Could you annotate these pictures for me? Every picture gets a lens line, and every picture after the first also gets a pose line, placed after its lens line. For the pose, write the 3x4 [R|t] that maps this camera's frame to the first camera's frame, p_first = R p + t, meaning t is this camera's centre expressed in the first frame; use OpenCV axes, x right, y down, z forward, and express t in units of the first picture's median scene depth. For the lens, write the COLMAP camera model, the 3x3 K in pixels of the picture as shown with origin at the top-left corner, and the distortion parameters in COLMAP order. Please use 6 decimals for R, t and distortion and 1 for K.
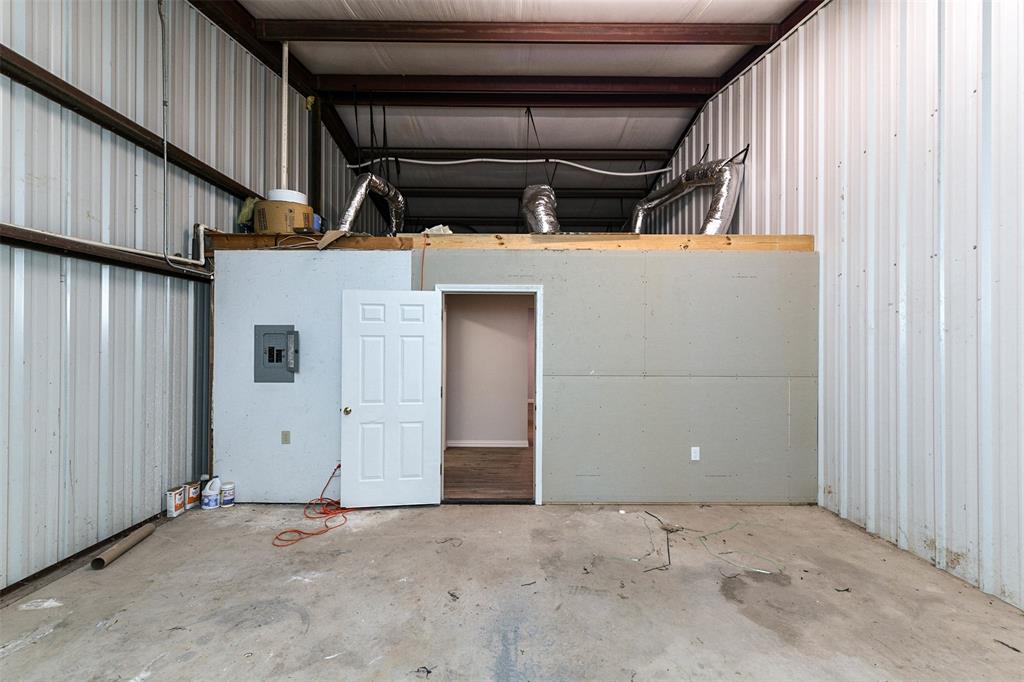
lens RADIAL K [[463.9, 0, 508.8], [0, 463.9, 340.1], [0, 0, 1]] dist [-0.002573, -0.000228]
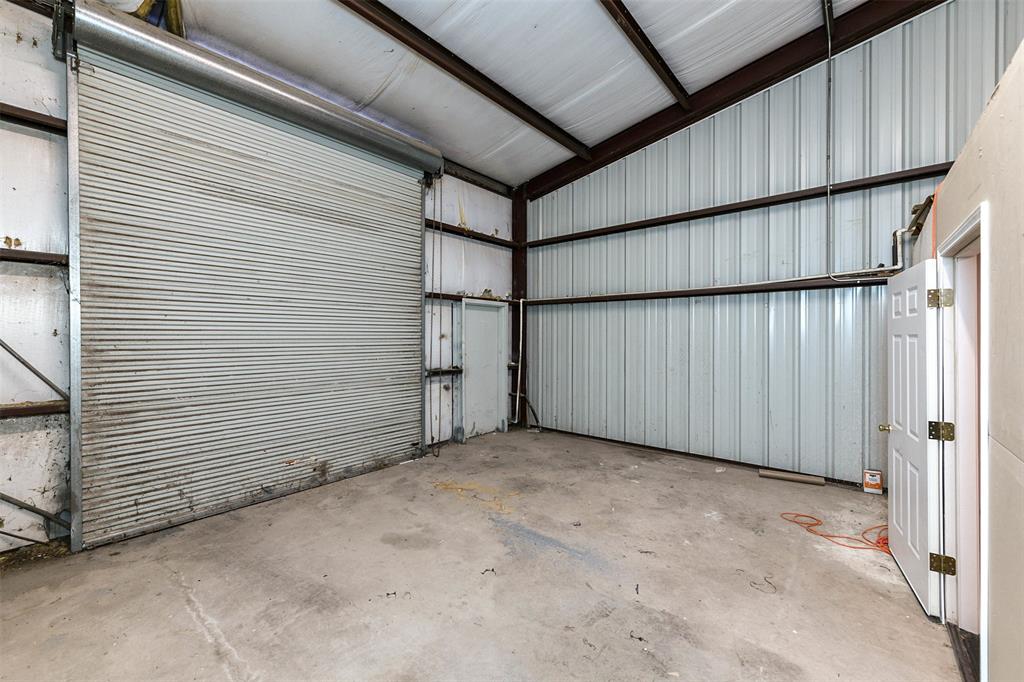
lens RADIAL K [[405.0, 0, 509.6], [0, 405.0, 339.2], [0, 0, 1]] dist [0.001273, 0.000104]
pose [[-0.662103, 0.000368, -0.749412, 0.736020], [0.001685, 0.999998, -0.000998, -0.004017], [0.749411, -0.001923, -0.662103, 1.158796]]
